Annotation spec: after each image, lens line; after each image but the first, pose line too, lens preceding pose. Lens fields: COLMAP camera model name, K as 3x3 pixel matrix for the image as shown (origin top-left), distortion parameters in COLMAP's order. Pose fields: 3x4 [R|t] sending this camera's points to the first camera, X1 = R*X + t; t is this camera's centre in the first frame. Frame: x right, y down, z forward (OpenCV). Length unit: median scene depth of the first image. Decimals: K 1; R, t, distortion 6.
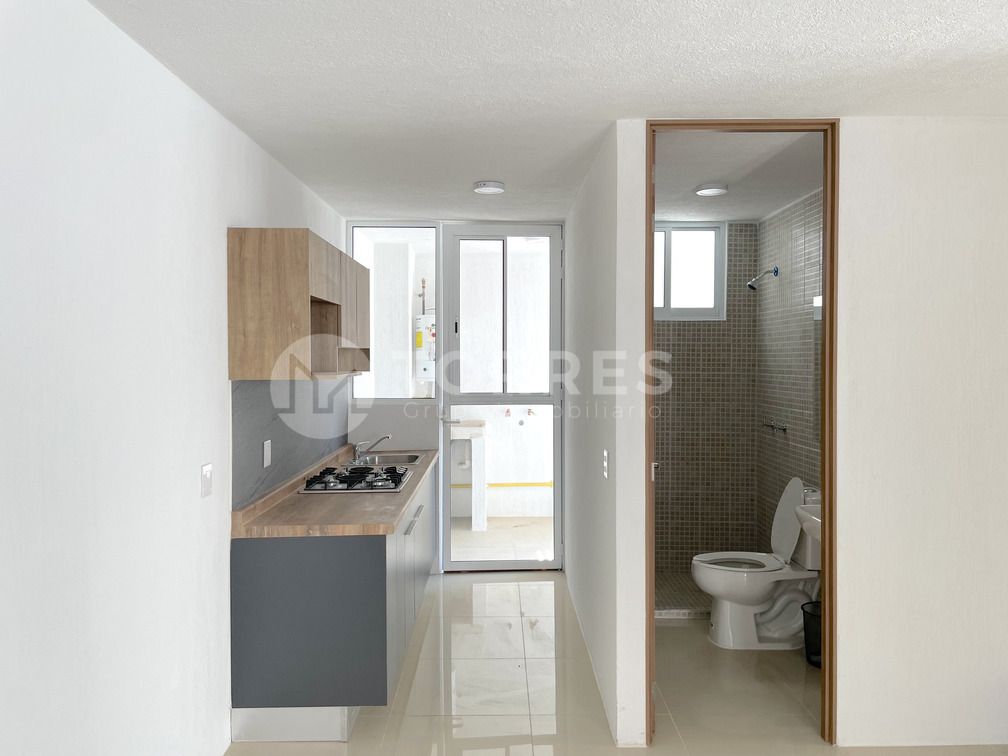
lens RADIAL K [[772.3, 0, 488.3], [0, 772.3, 368.1], [0, 0, 1]] dist [0.045557, -0.008754]
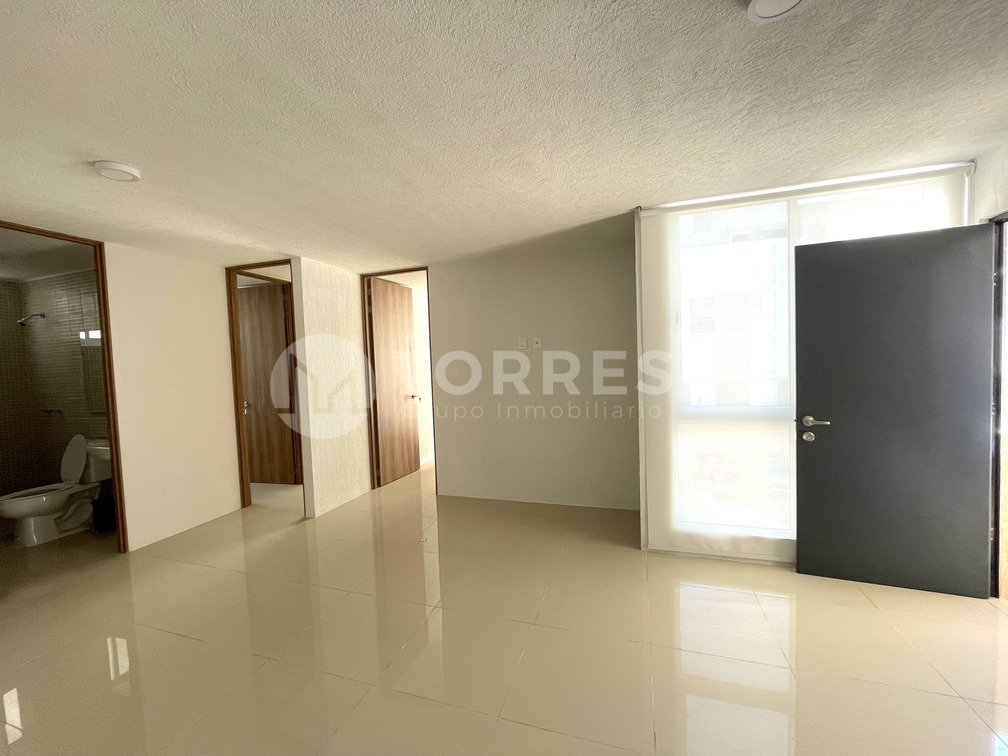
lens RADIAL K [[406.0, 0, 504.0], [0, 406.0, 378.0], [0, 0, 1]] dist [-0.000244, -0.000484]
pose [[0.304106, -0.051945, 0.951221, -0.178377], [0.053553, 0.997865, 0.037371, 0.031210], [-0.951132, 0.039576, 0.306239, -0.200388]]
